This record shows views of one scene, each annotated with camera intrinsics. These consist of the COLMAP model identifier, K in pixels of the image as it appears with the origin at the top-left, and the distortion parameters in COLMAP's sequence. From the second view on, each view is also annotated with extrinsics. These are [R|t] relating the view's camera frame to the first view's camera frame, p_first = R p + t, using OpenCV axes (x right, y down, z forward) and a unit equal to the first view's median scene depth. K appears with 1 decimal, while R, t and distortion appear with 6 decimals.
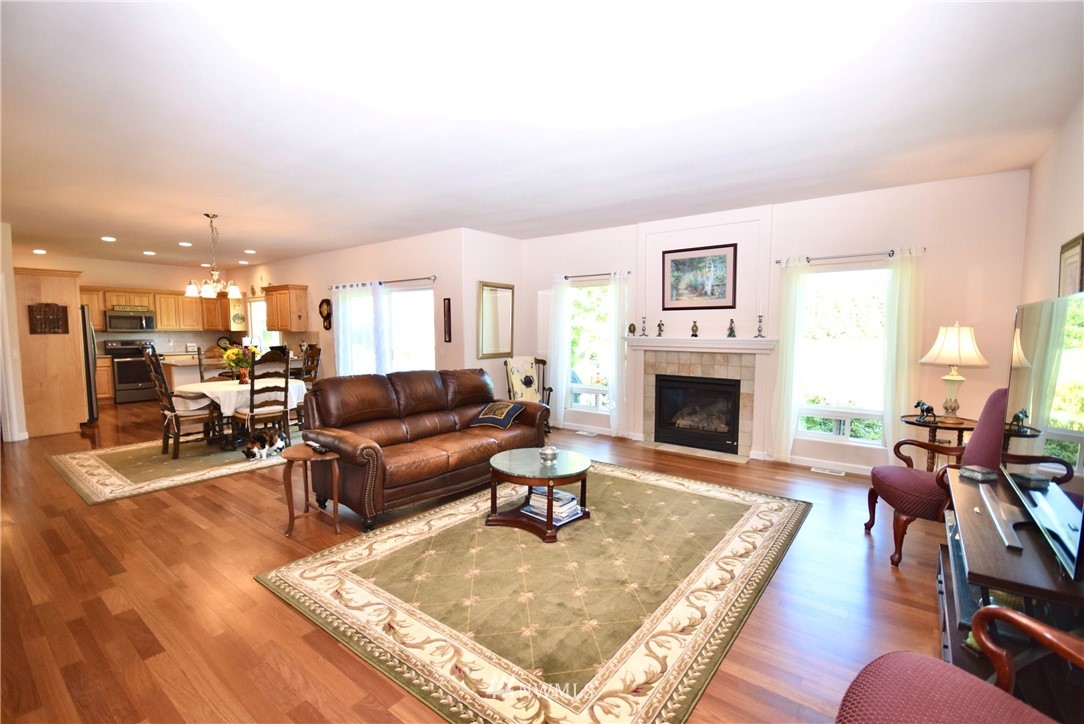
lens RADIAL K [[478.0, 0, 540.8], [0, 478.0, 367.5], [0, 0, 1]] dist [0.012525, -0.012904]
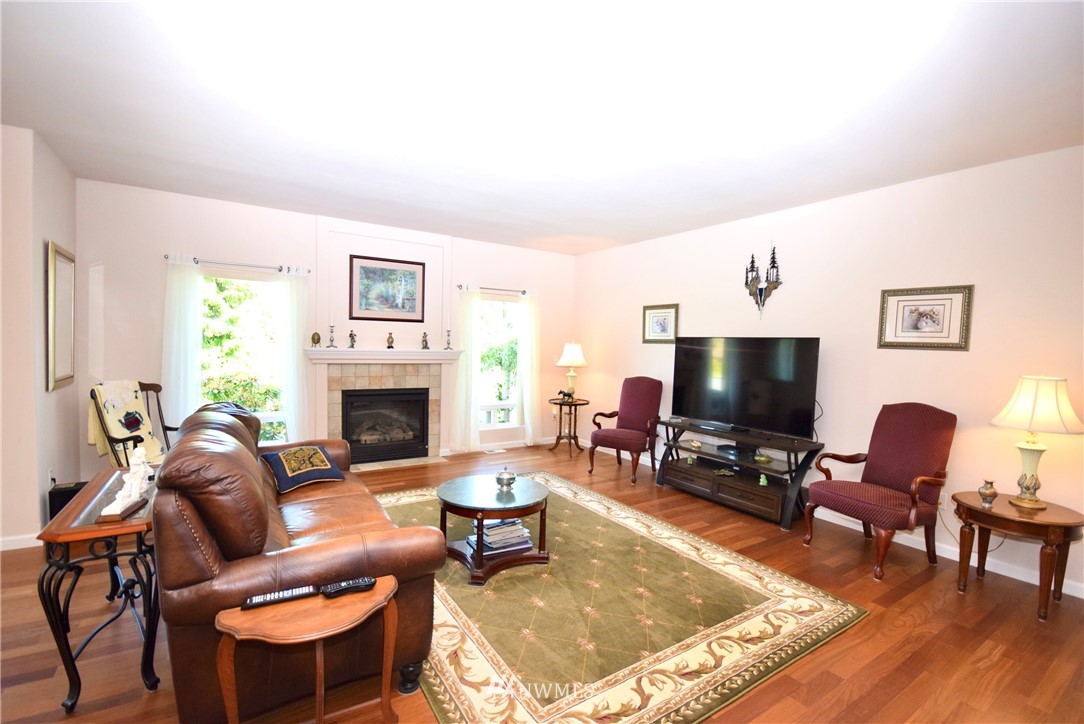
lens RADIAL K [[478.0, 0, 533.9], [0, 478.0, 365.6], [0, 0, 1]] dist [0.012525, -0.012904]
pose [[0.333962, -0.035875, 0.941903, -0.518967], [0.051536, 0.998476, 0.019757, -0.033265], [-0.941177, 0.041944, 0.335302, 0.391126]]
